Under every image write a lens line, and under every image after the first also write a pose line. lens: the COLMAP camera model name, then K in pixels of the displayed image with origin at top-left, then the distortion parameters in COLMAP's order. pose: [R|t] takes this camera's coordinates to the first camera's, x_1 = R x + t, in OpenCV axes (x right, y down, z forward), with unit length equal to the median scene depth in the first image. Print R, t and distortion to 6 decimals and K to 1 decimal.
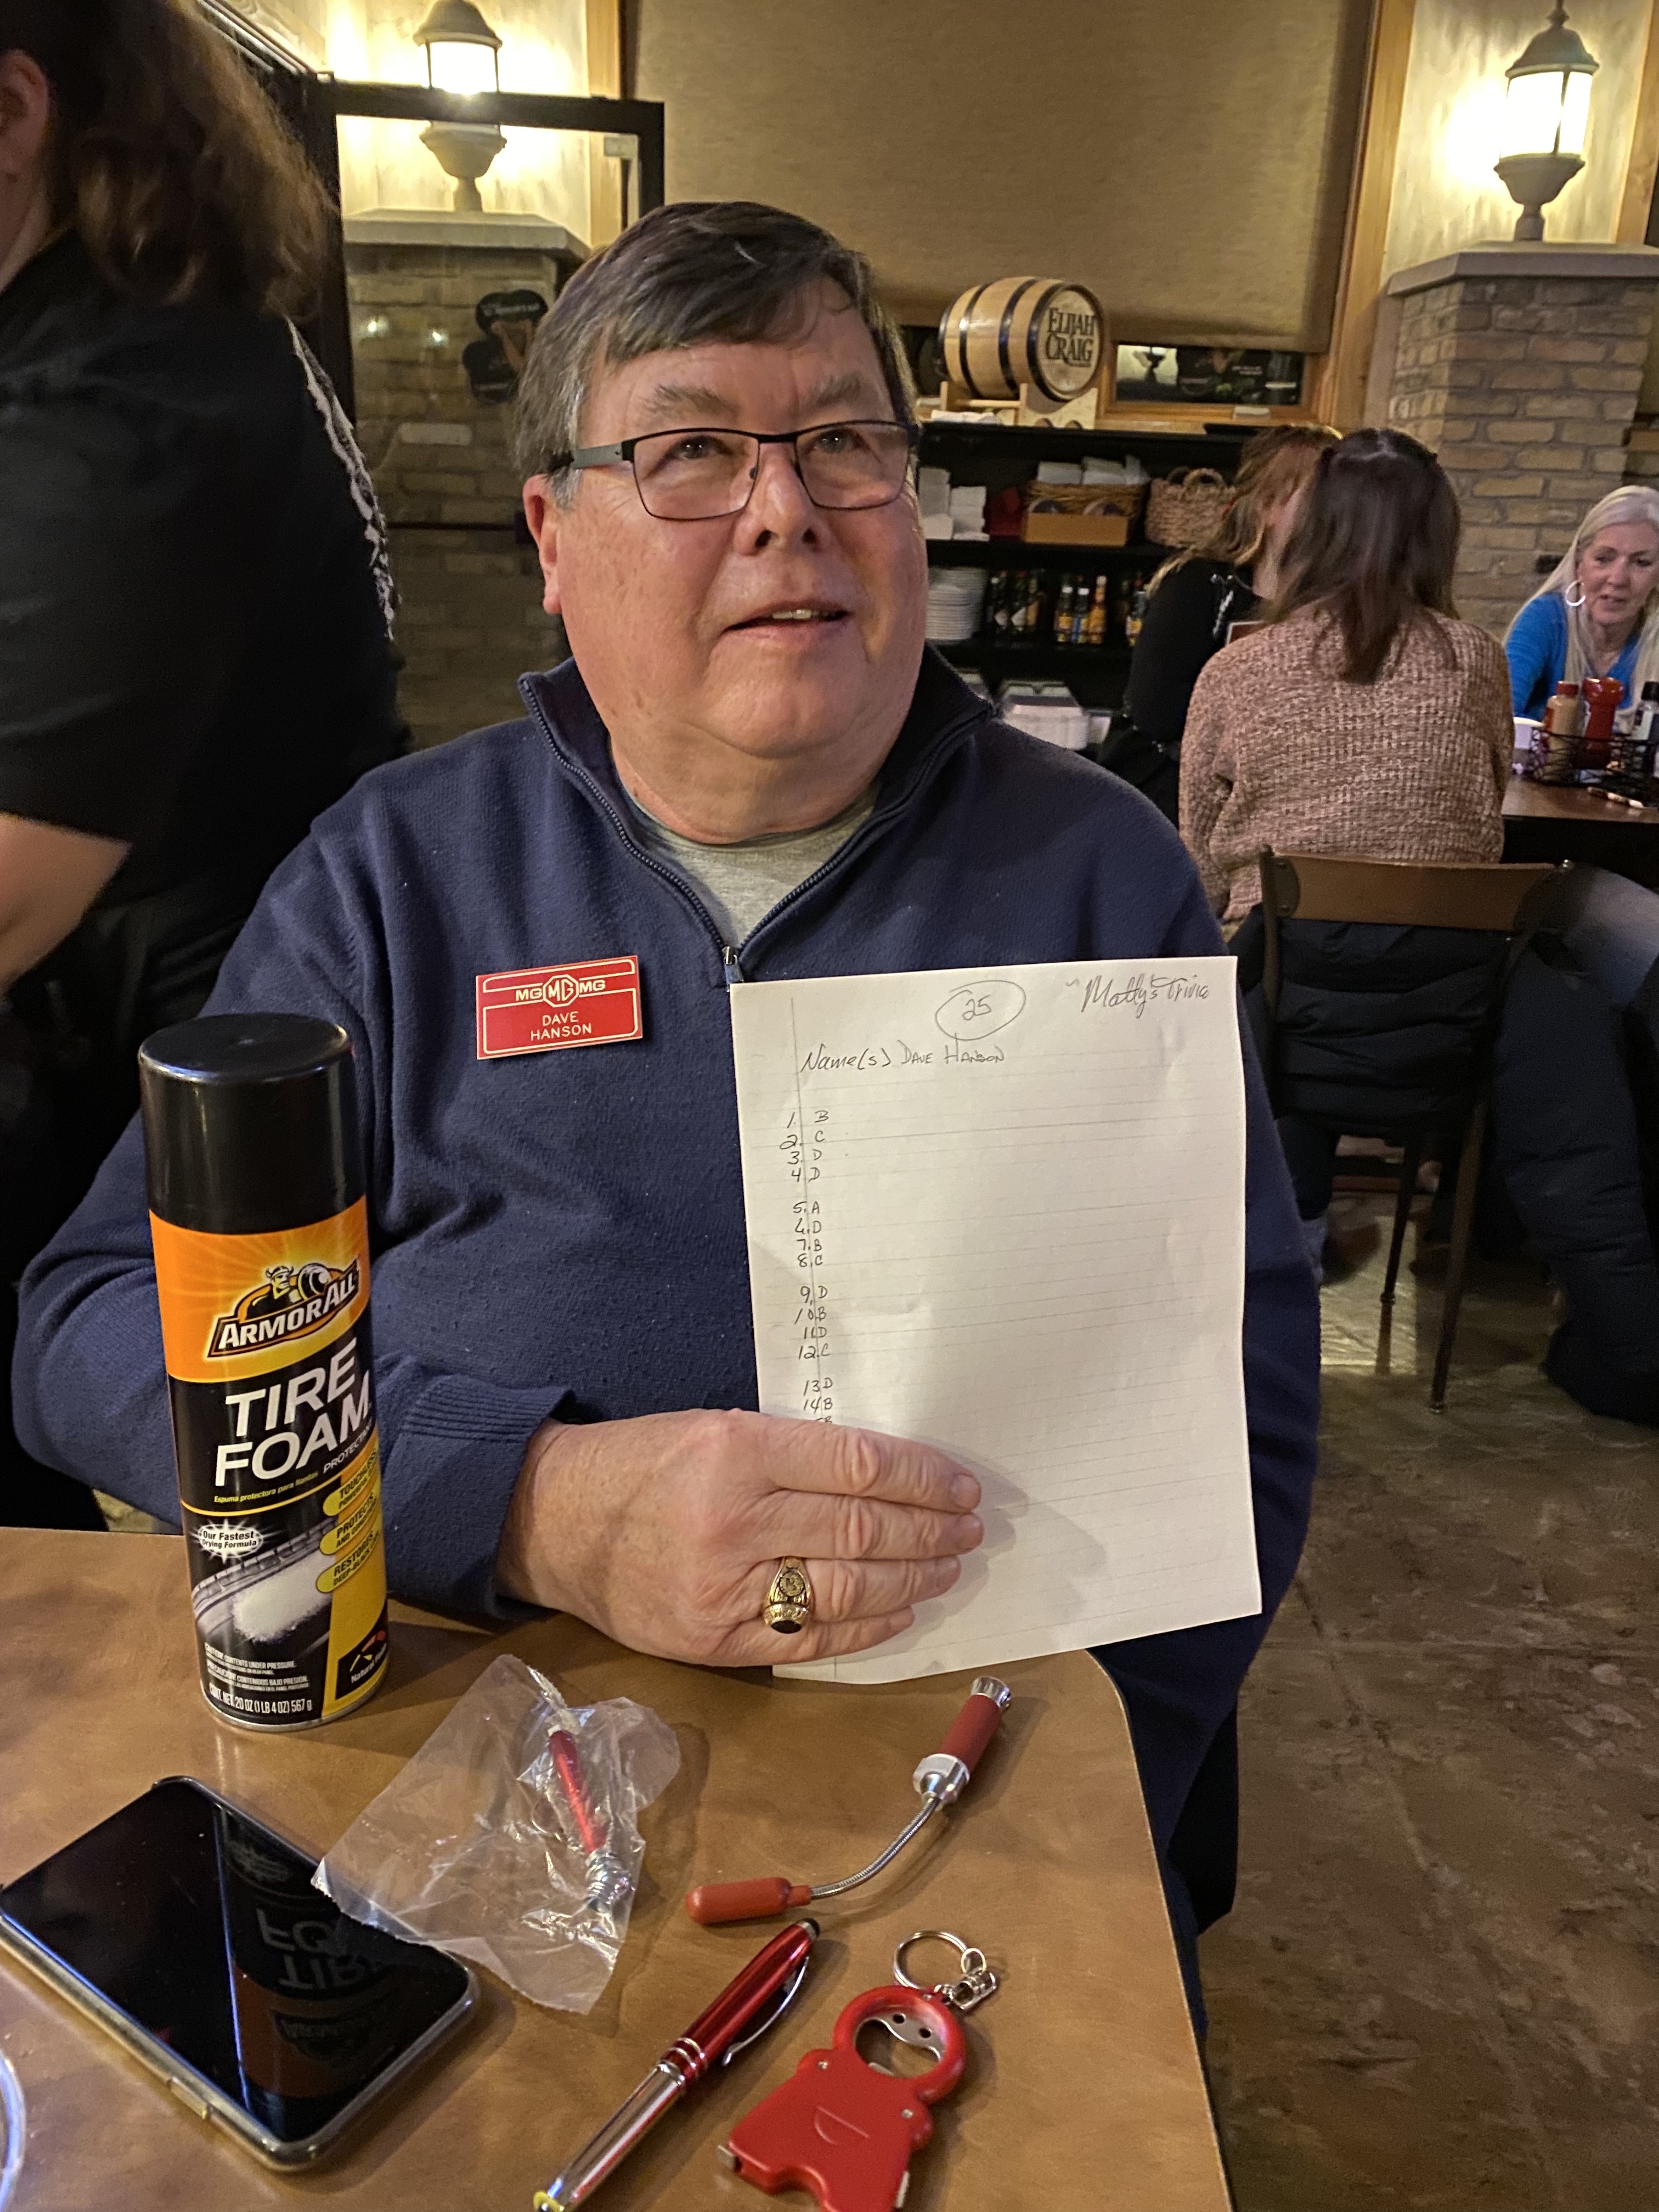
lens RADIAL K [[1640.0, 0, 829.5], [0, 1640.0, 1106.0], [0, 0, 1]] dist [-0.008005, -0.007252]
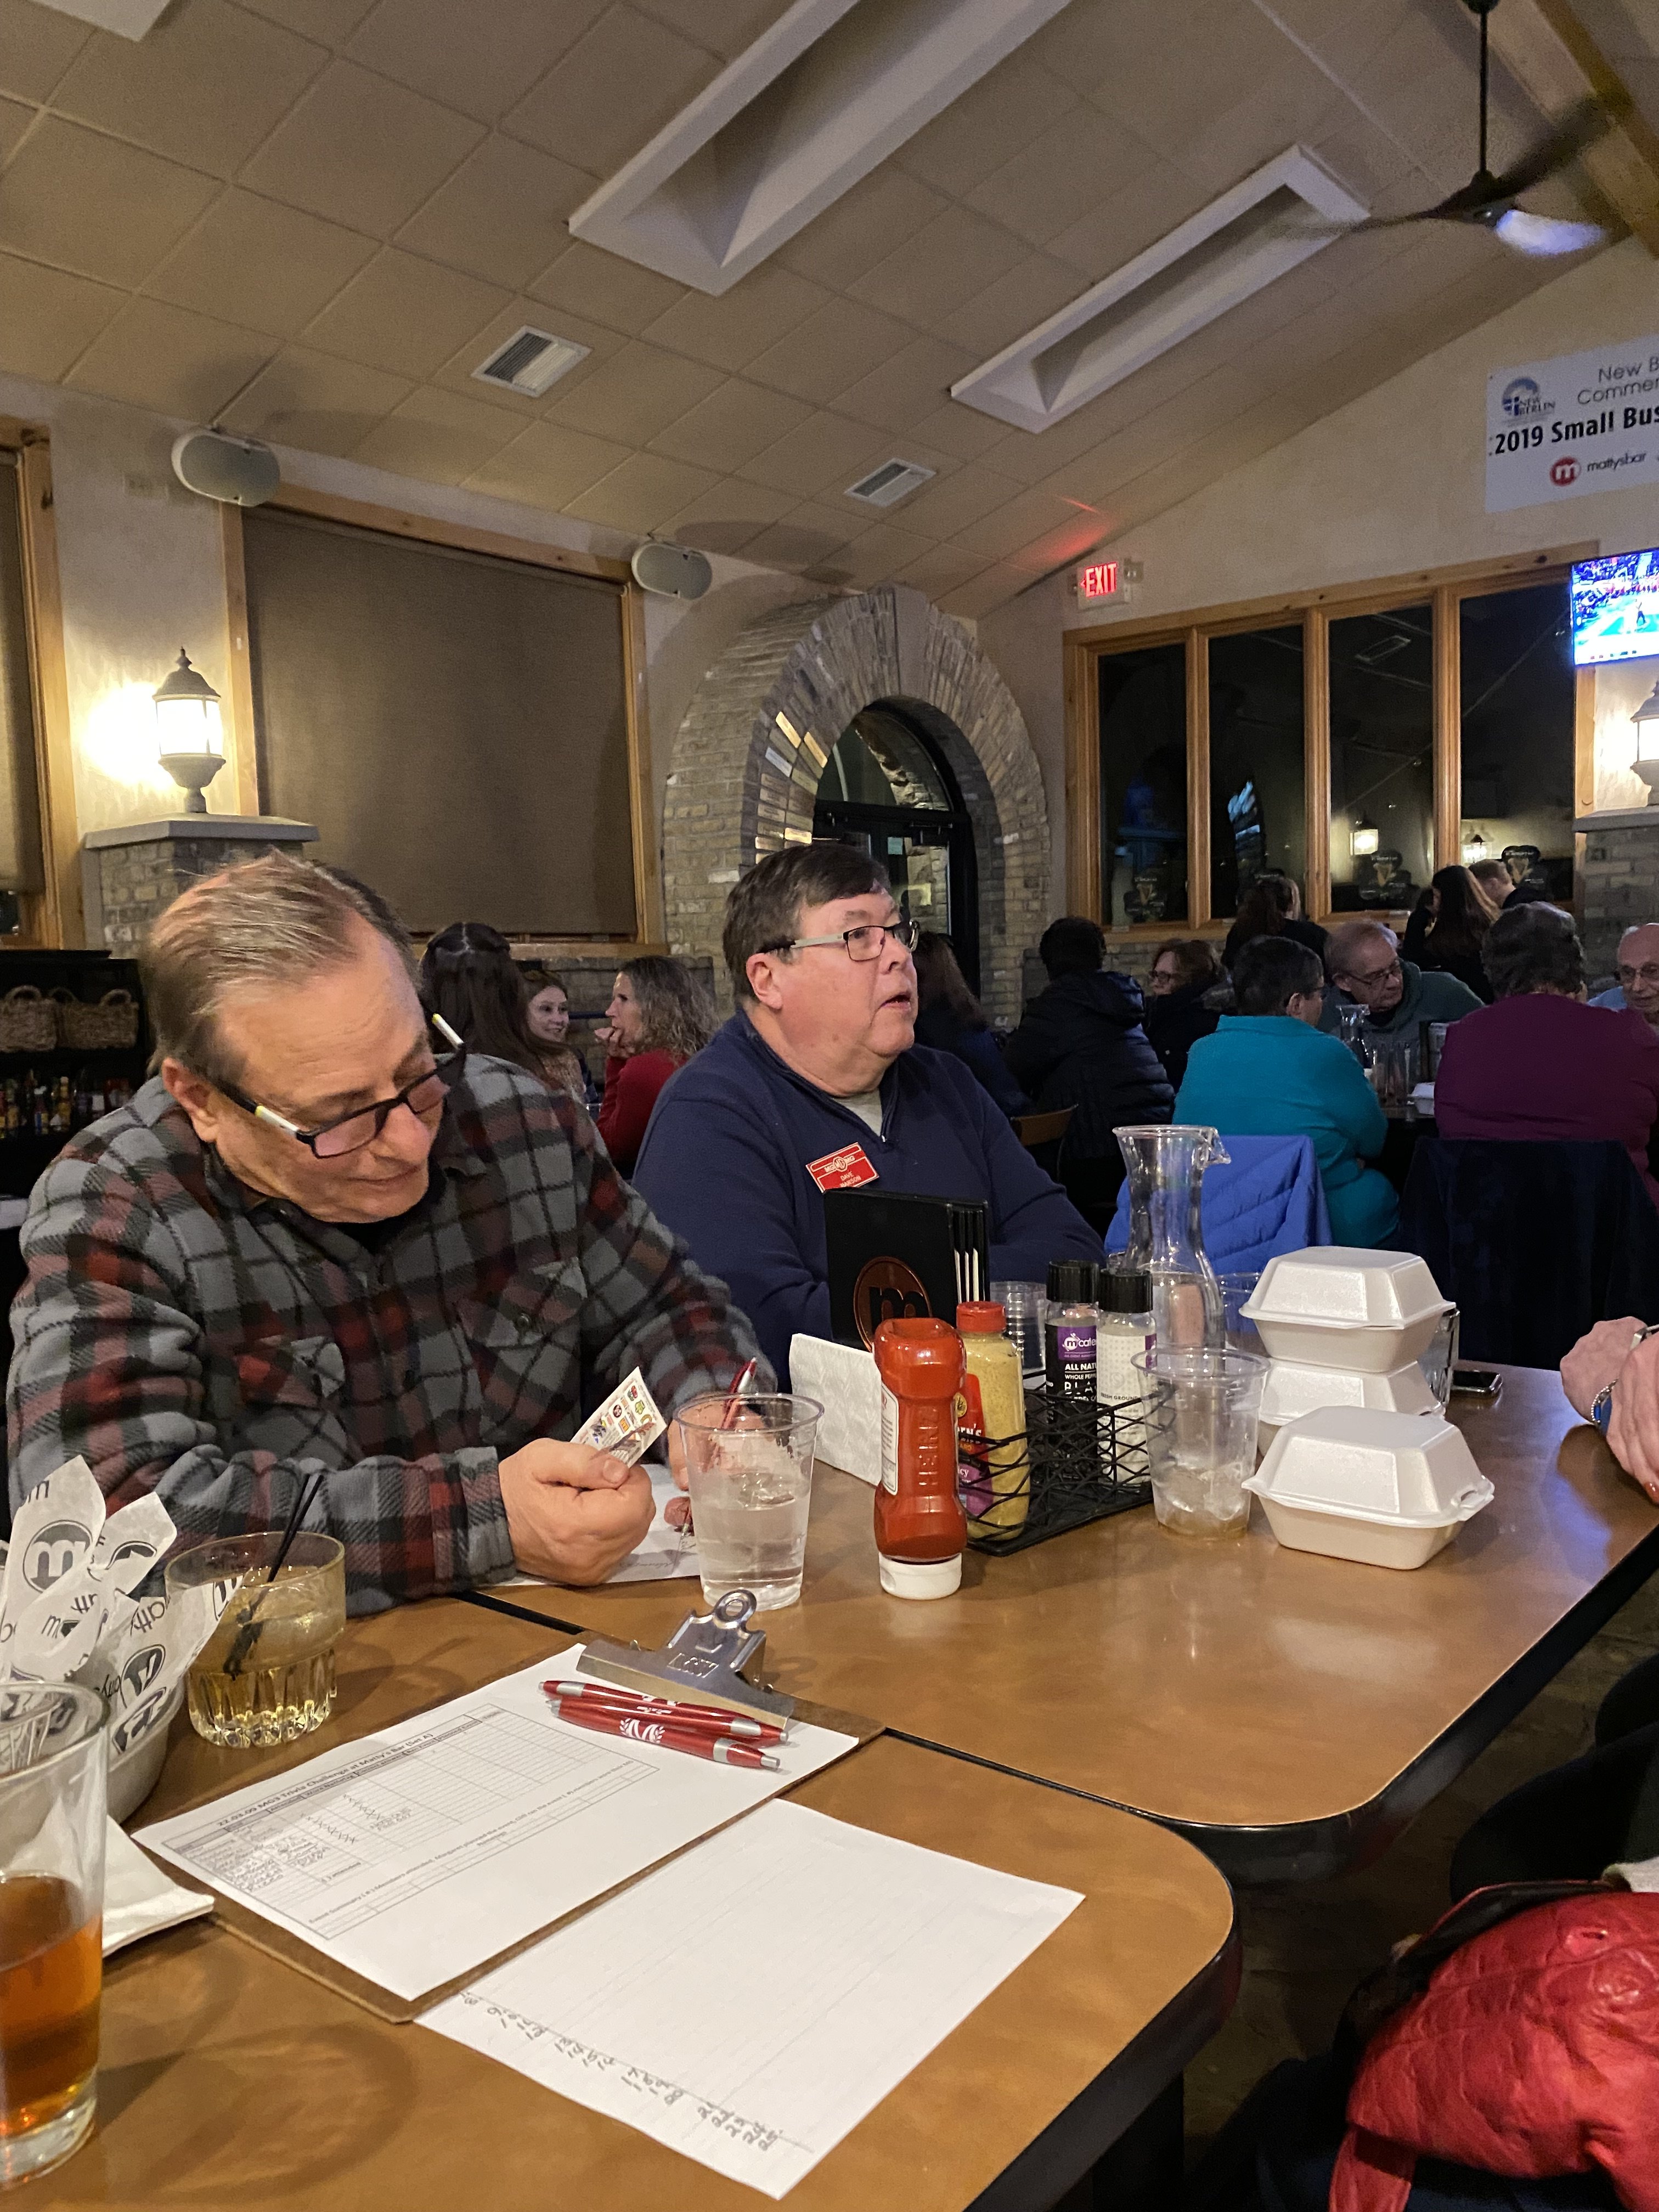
lens RADIAL K [[1640.0, 0, 829.5], [0, 1640.0, 1106.0], [0, 0, 1]] dist [-0.008005, -0.007252]
pose [[0.577621, -0.110617, 0.808776, -0.381558], [0.343994, 0.931493, -0.118277, 0.022219], [-0.740285, 0.346533, 0.576101, -0.057710]]
